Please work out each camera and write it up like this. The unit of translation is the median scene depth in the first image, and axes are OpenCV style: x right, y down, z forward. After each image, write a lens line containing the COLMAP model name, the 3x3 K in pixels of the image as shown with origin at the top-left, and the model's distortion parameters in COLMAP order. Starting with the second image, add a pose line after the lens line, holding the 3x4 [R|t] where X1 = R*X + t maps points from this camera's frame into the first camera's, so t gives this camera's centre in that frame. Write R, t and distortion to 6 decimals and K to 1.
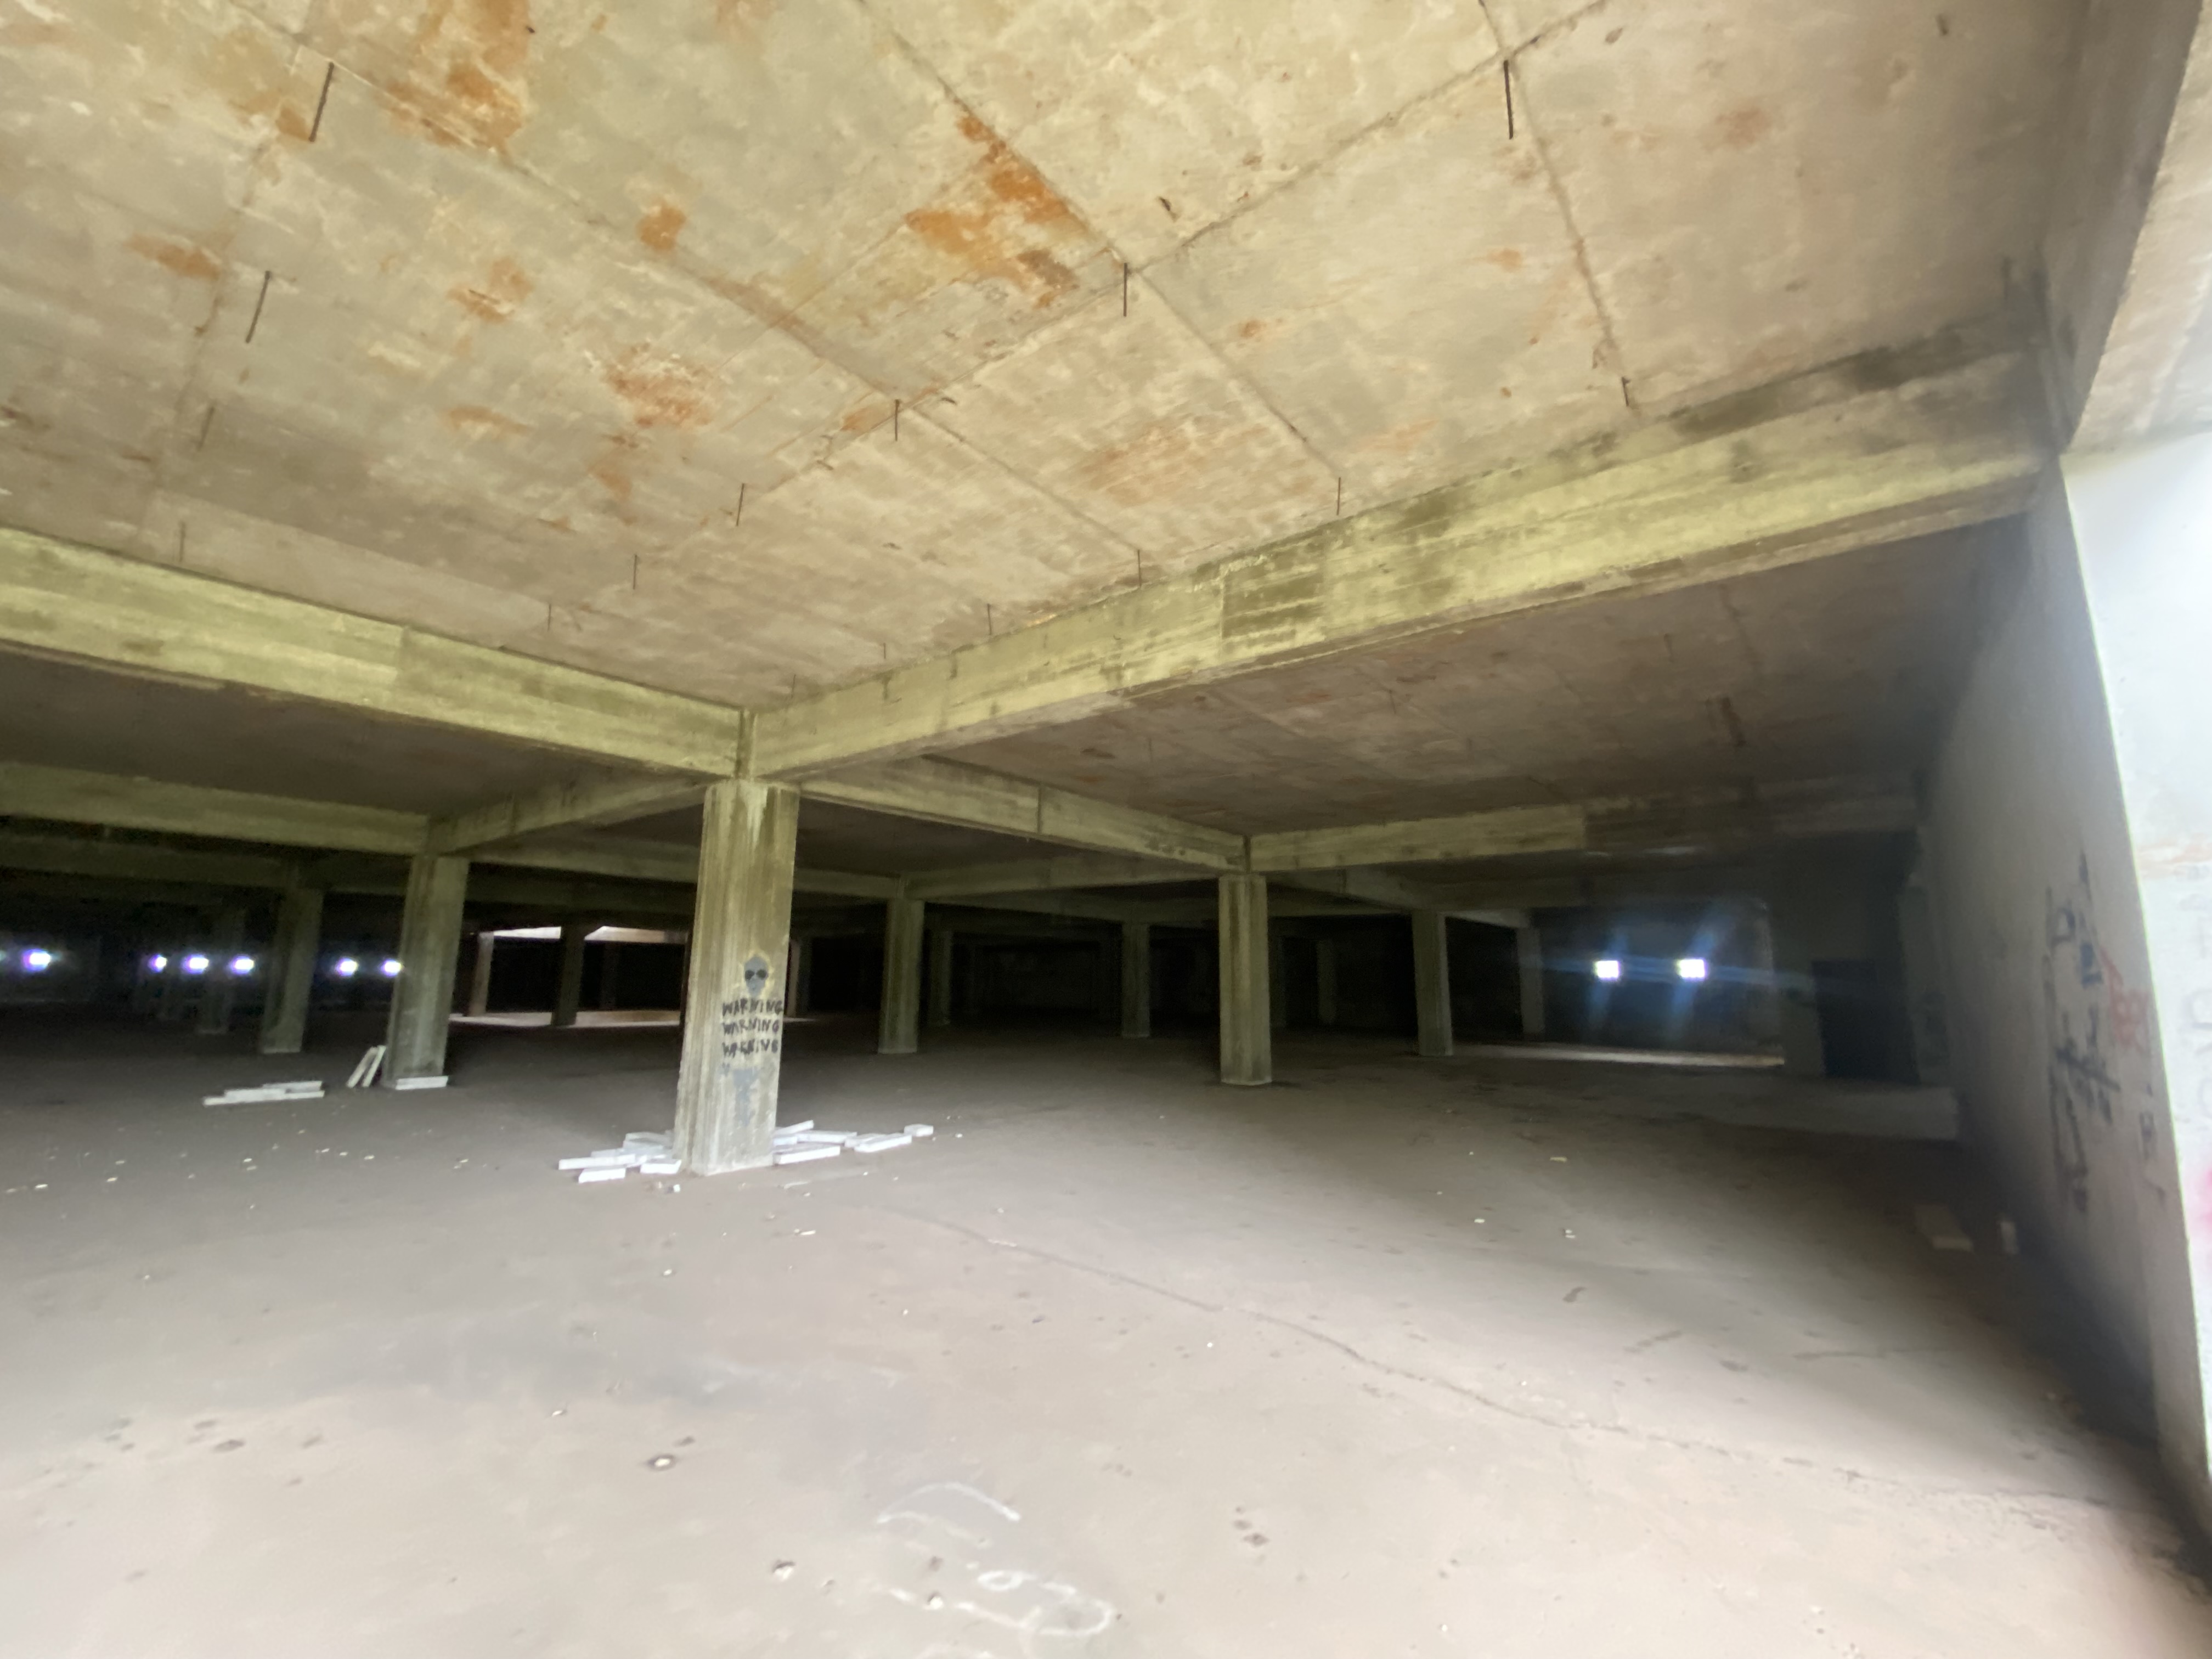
lens RADIAL K [[897.6, 0, 1106.0], [0, 897.6, 829.5], [0, 0, 1]] dist [0.000399, -0.012534]
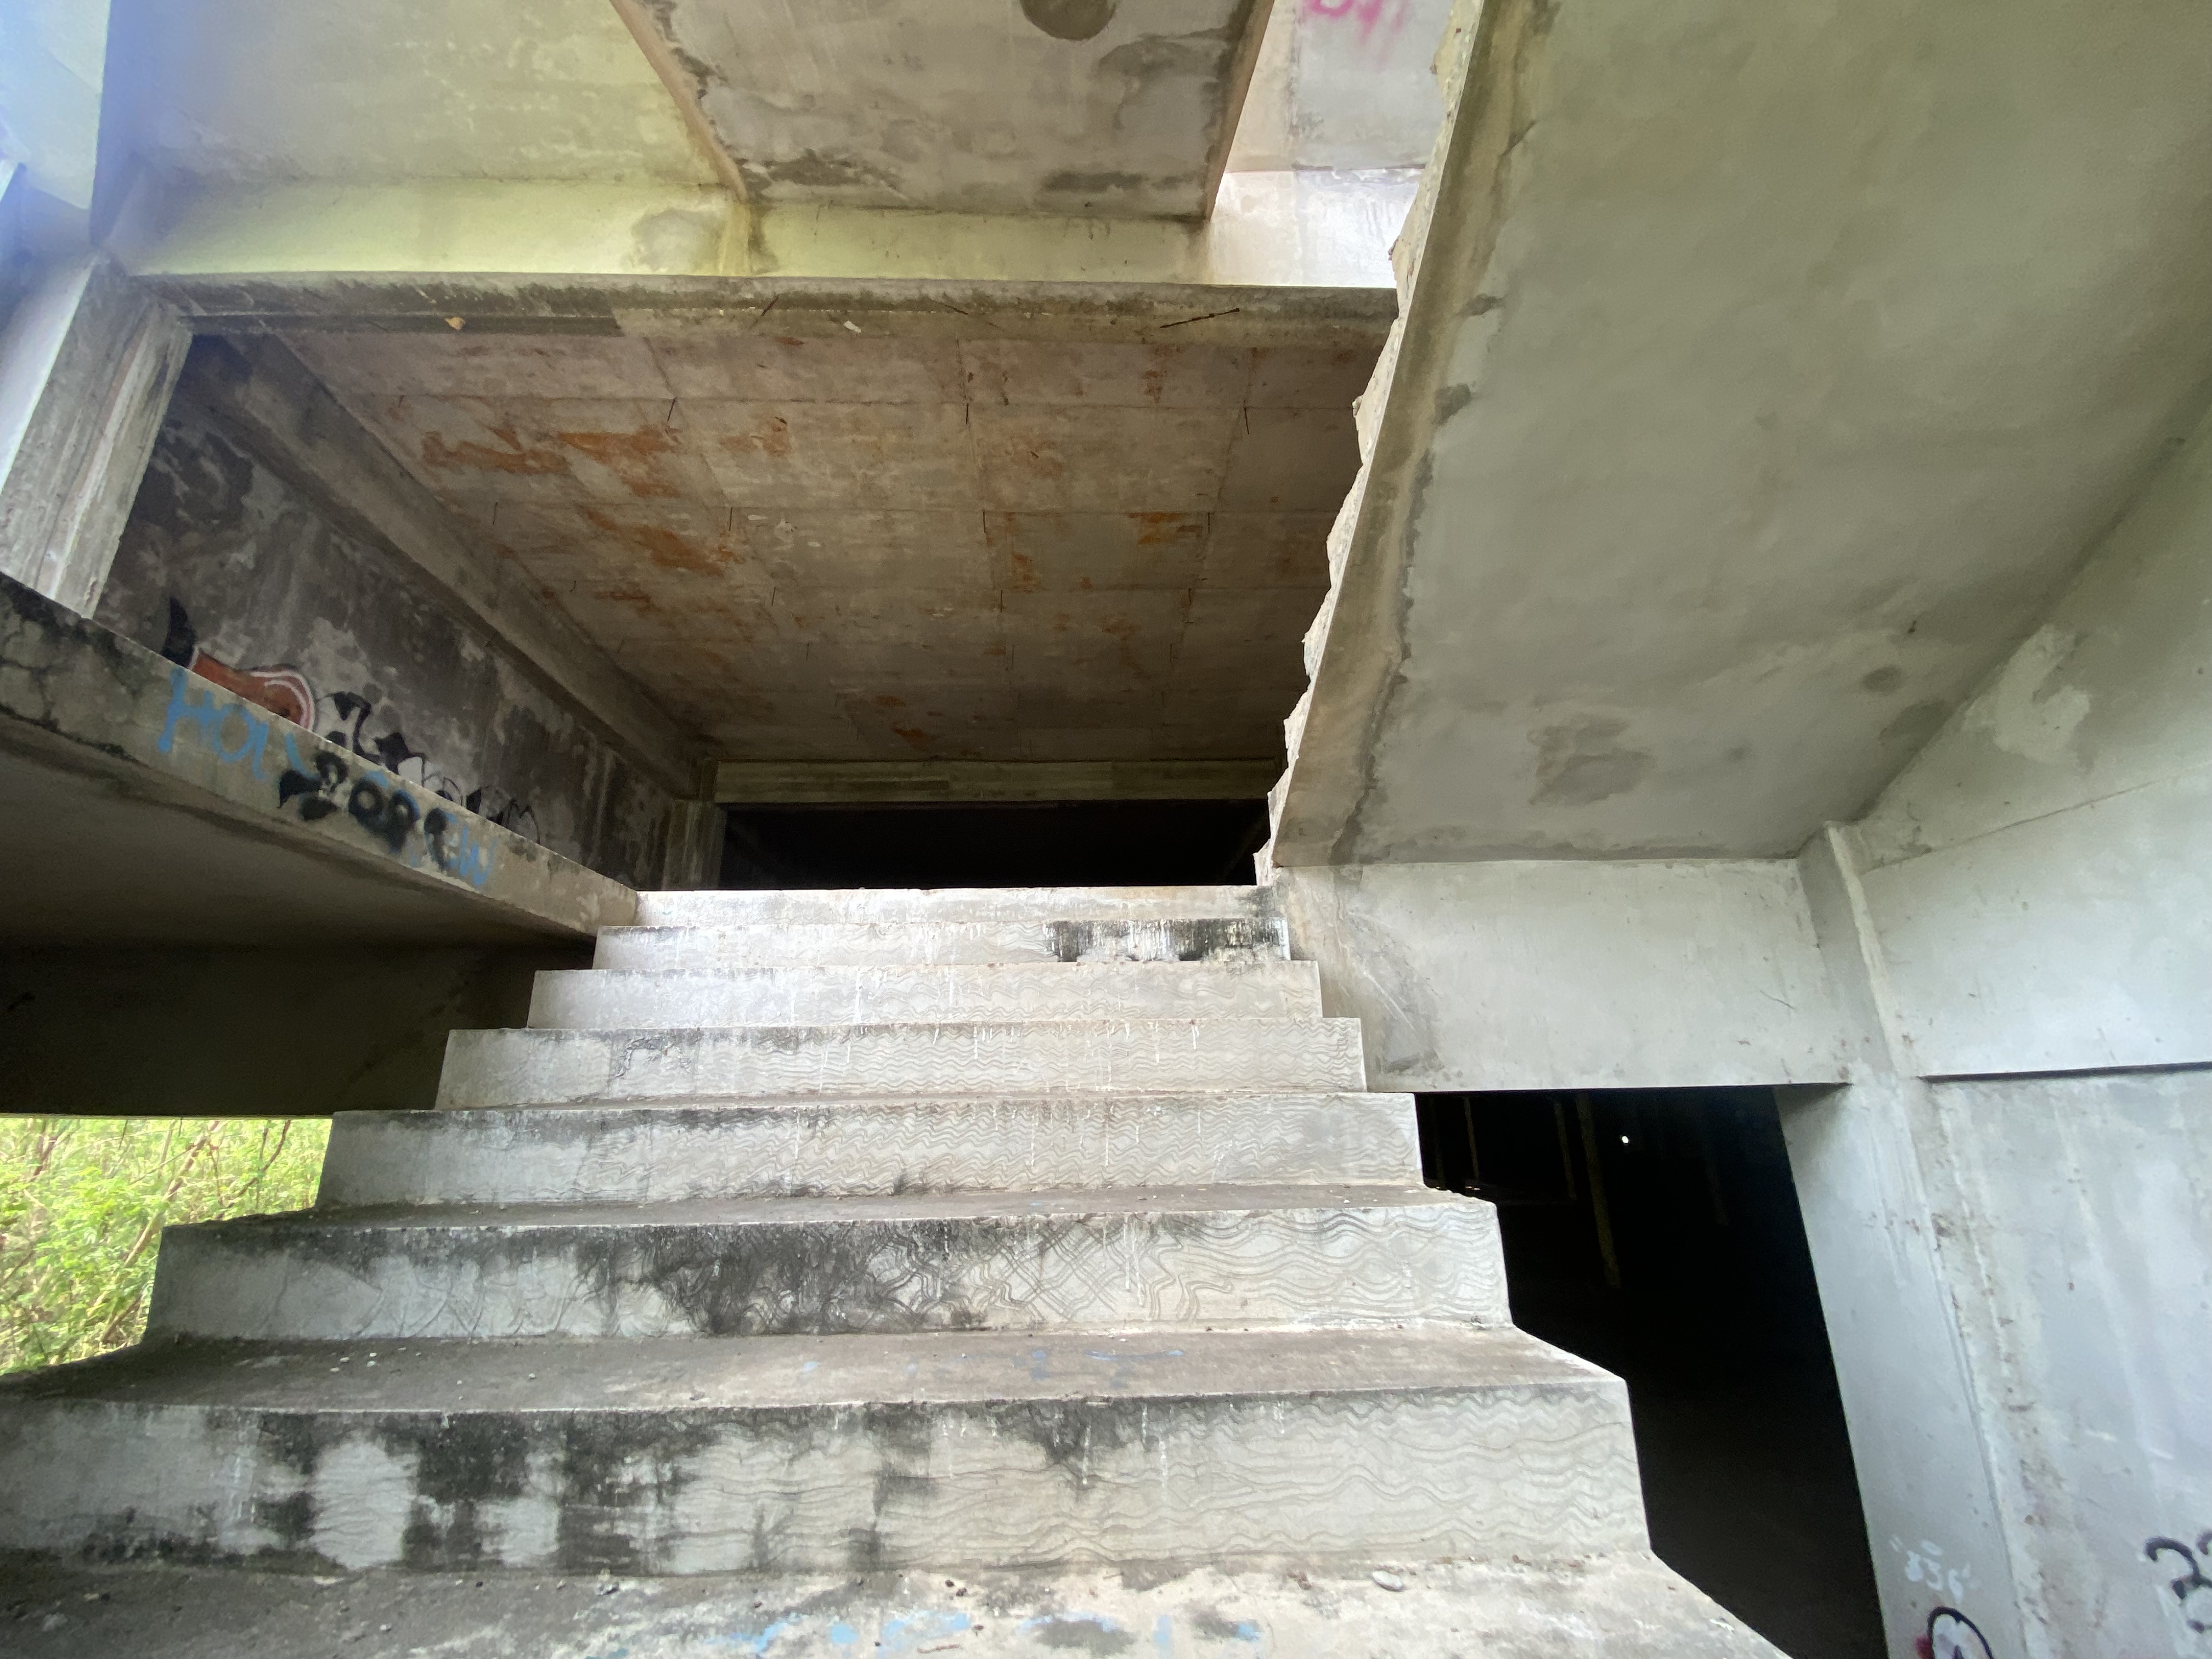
lens RADIAL K [[897.6, 0, 1106.0], [0, 897.6, 829.5], [0, 0, 1]] dist [0.000399, -0.012534]
pose [[0.651448, -0.243176, -0.718666, 1.148494], [0.148438, 0.969787, -0.193593, 0.554611], [0.744031, 0.019438, 0.667862, -0.728928]]
